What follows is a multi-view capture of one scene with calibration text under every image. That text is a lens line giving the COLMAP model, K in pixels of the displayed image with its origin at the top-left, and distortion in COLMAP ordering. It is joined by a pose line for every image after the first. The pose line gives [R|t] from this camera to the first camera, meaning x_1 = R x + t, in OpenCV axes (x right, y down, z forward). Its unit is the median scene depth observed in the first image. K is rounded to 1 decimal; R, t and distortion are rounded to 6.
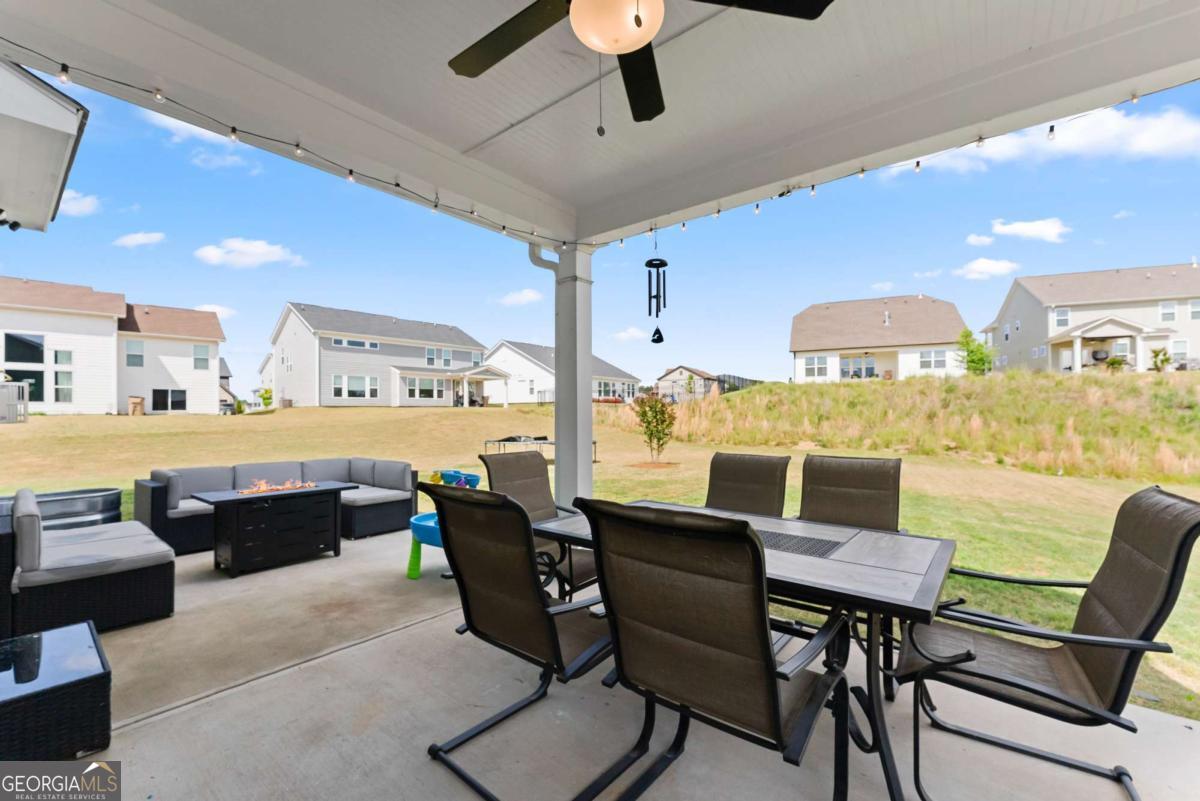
lens RADIAL K [[497.1, 0, 600.0], [0, 497.1, 400.5], [0, 0, 1]] dist [-0.000058, 0.000032]
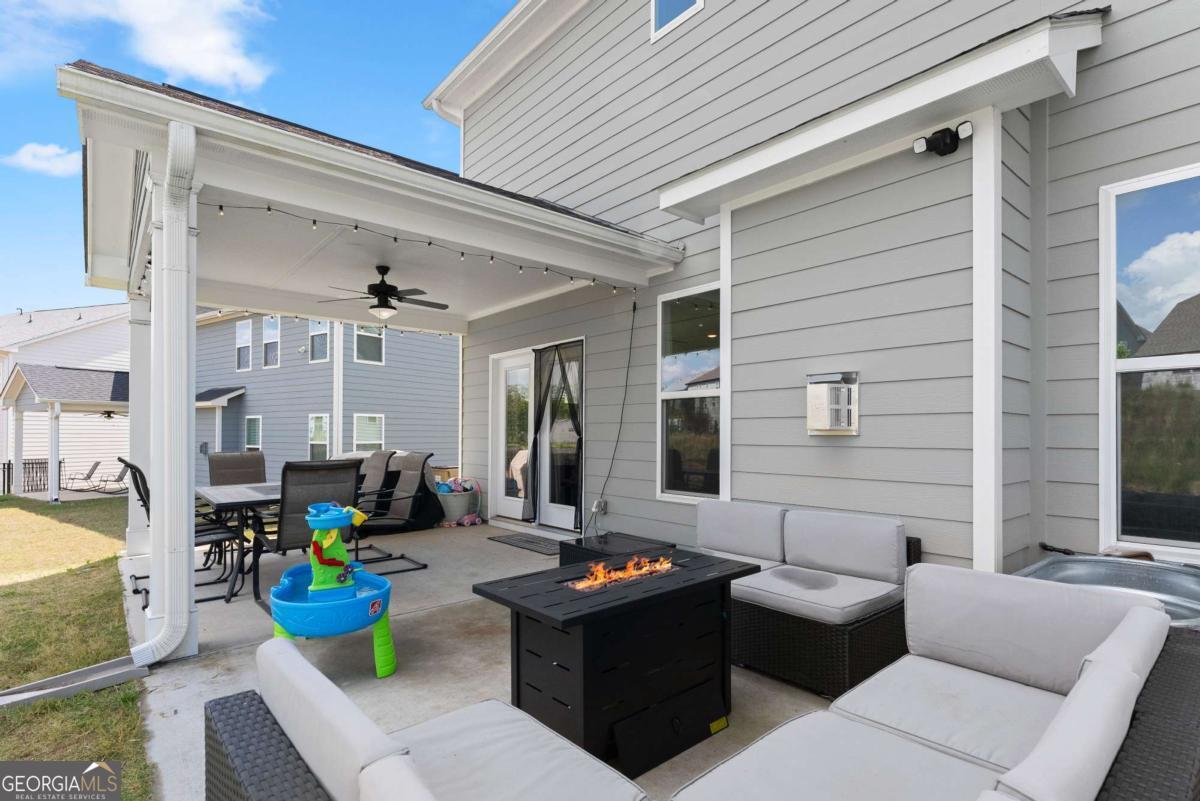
lens RADIAL K [[587.6, 0, 602.9], [0, 587.6, 430.4], [0, 0, 1]] dist [0.000108, 0.000010]
pose [[-0.983519, 0.003062, 0.180777, -0.188207], [-0.001785, 0.999643, -0.026643, 0.013533], [-0.180794, -0.026527, -0.983163, 0.405962]]
